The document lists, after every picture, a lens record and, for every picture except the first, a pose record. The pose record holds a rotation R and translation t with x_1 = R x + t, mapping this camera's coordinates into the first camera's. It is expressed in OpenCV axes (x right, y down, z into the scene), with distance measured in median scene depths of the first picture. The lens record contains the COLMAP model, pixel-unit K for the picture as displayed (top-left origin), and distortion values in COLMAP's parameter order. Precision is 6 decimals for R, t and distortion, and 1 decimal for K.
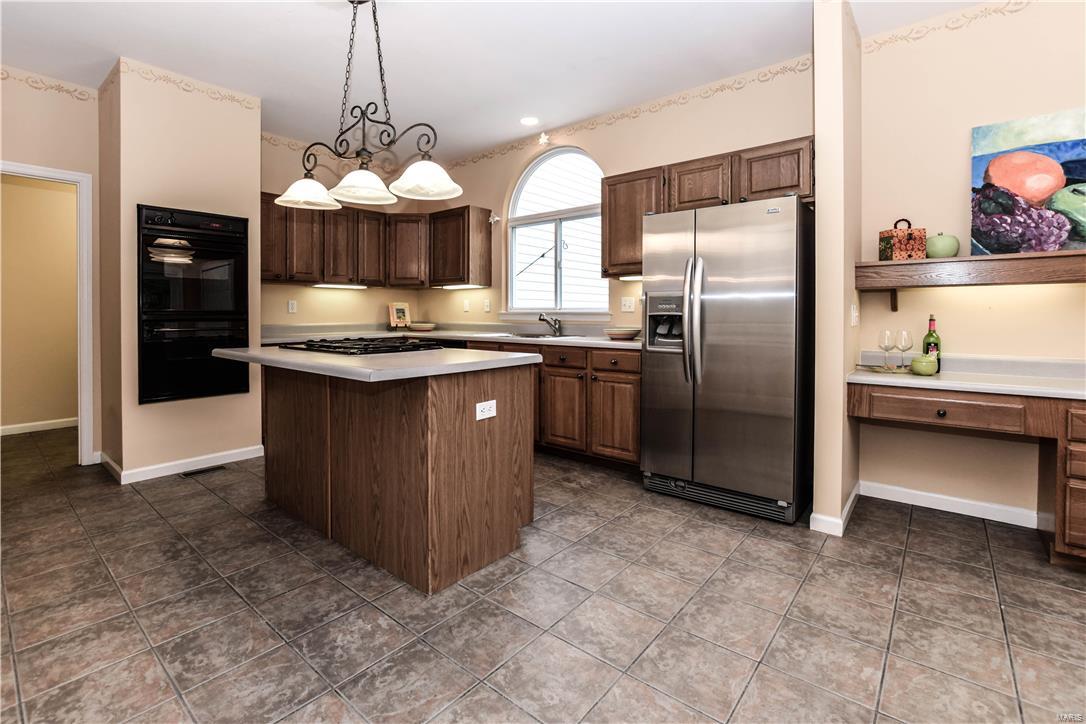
lens RADIAL K [[495.3, 0, 538.4], [0, 495.3, 324.7], [0, 0, 1]] dist [-0.011432, -0.000007]
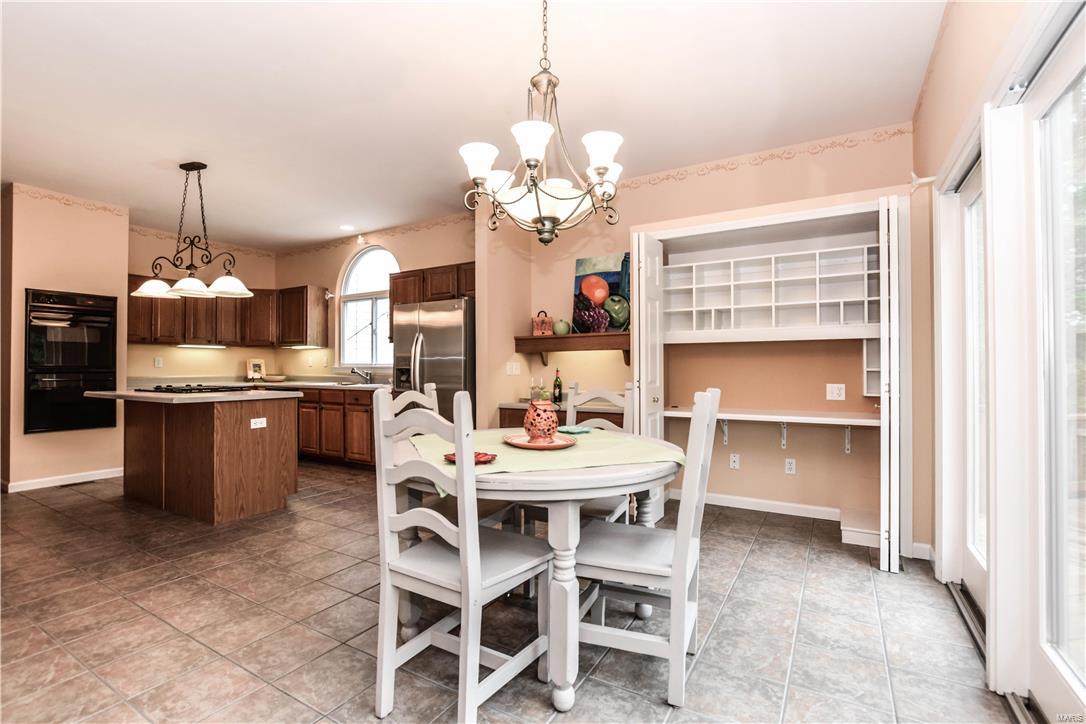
lens RADIAL K [[506.3, 0, 543.6], [0, 506.3, 367.5], [0, 0, 1]] dist [-0.007742, 0.000244]
pose [[0.989579, -0.002038, 0.143977, 0.415394], [0.005346, 0.999730, -0.022594, 0.014821], [-0.143893, 0.023128, 0.989323, -0.593579]]
